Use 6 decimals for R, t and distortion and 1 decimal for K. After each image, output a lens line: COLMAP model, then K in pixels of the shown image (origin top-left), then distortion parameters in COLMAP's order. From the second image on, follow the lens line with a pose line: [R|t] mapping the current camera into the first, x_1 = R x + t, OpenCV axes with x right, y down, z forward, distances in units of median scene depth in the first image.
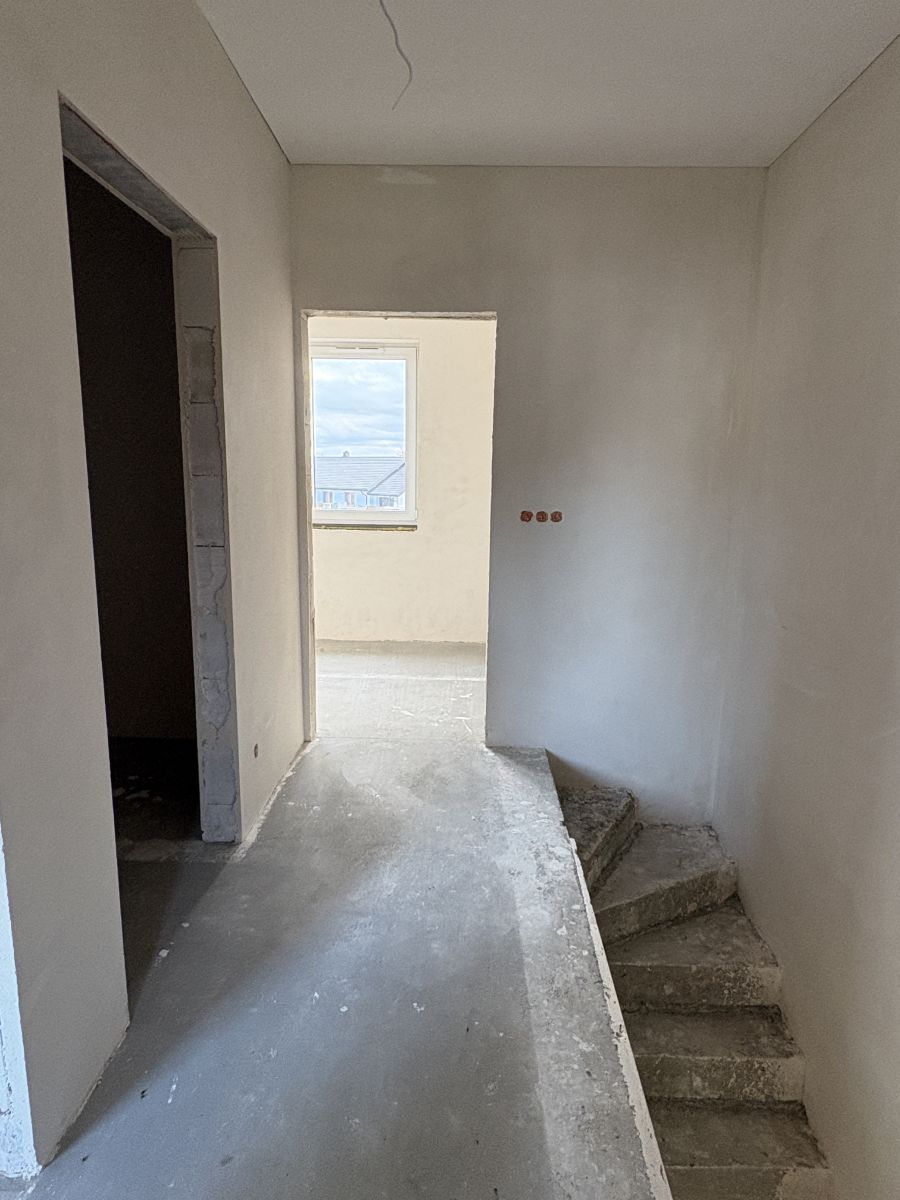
lens RADIAL K [[703.5, 0, 450.0], [0, 703.5, 600.0], [0, 0, 1]] dist [-0.000465, -0.000215]
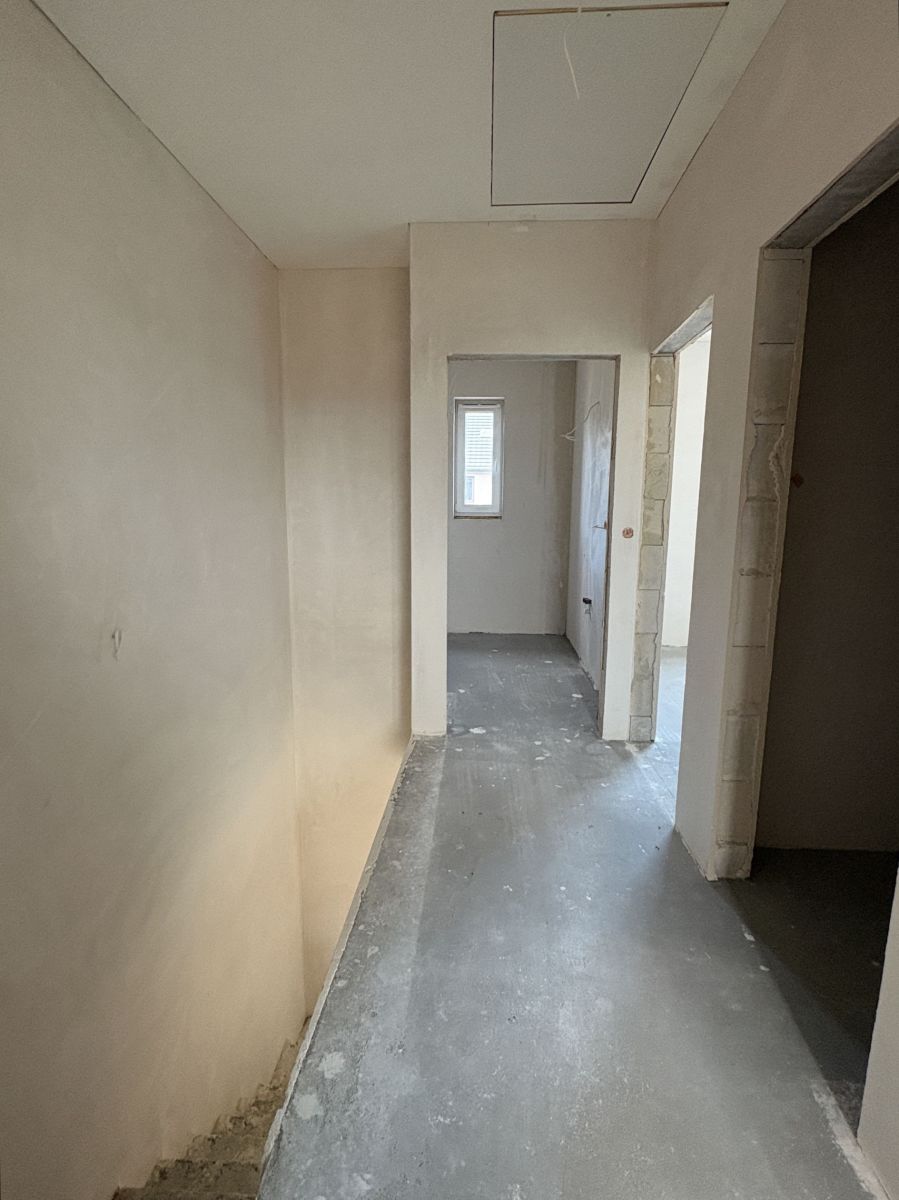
lens RADIAL K [[619.3, 0, 449.5], [0, 619.3, 600.0], [0, 0, 1]] dist [0.000329, -0.000392]
pose [[-0.998901, -0.027539, 0.037925, 0.032456], [-0.012841, 0.939017, 0.343630, -0.296979], [-0.045075, 0.342765, -0.938339, 1.666898]]
